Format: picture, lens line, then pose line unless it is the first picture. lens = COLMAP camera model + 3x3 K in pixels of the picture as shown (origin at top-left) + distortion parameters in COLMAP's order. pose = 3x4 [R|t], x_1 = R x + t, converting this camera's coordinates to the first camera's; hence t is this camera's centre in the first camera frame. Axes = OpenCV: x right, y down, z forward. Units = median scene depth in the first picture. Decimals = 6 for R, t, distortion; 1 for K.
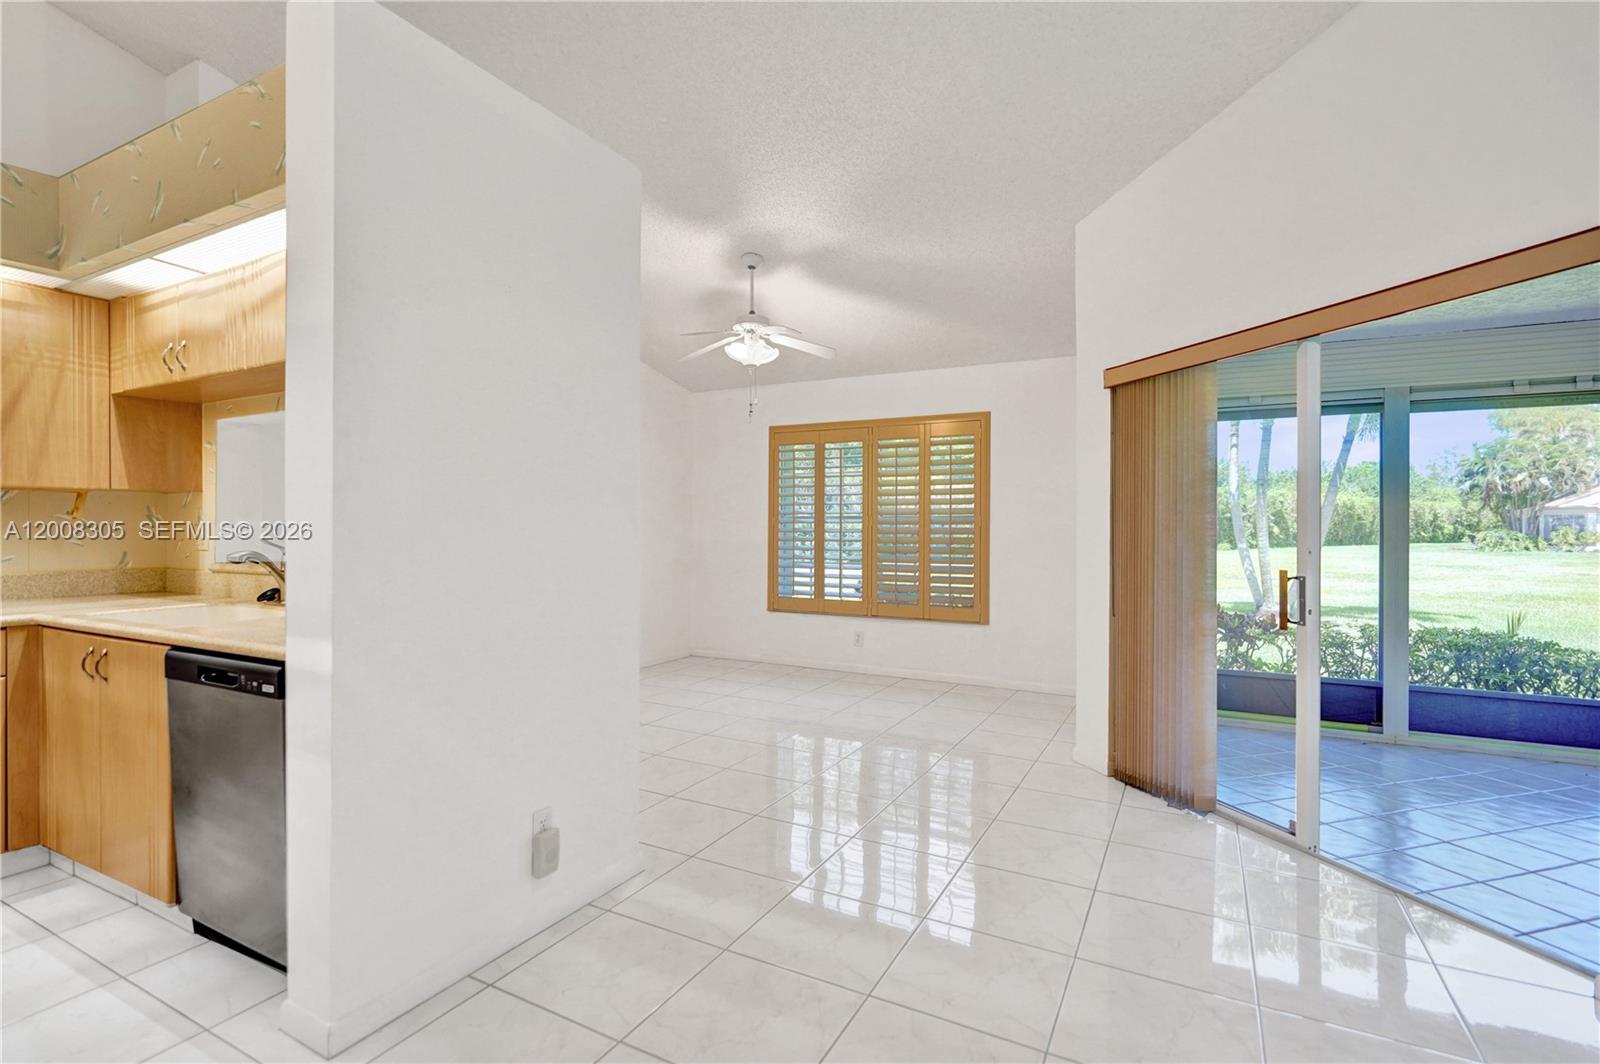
lens RADIAL K [[760.4, 0, 800.0], [0, 760.4, 532.0], [0, 0, 1]] dist [-0.000938, 0.000178]
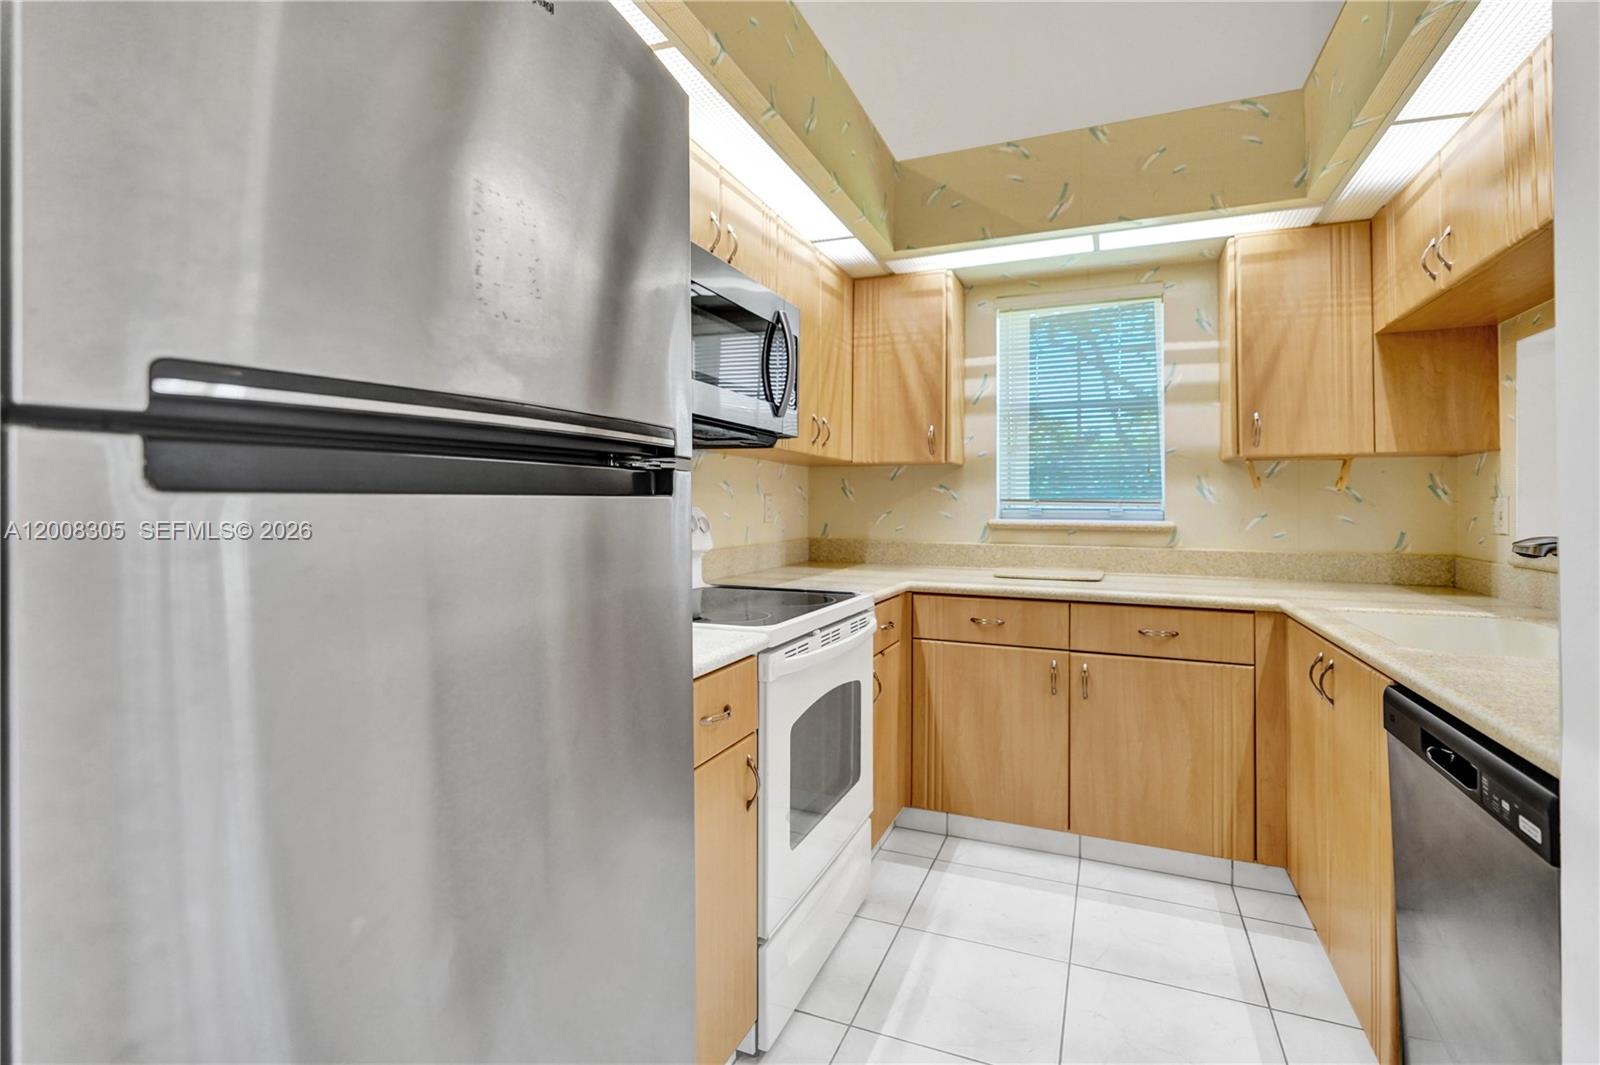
lens RADIAL K [[756.9, 0, 796.1], [0, 756.9, 489.2], [0, 0, 1]] dist [-0.002609, -0.000540]
pose [[0.092106, -0.019146, -0.995565, -0.182826], [-0.013756, 0.999695, -0.020498, 0.006734], [0.995654, 0.015583, 0.091815, 0.339917]]
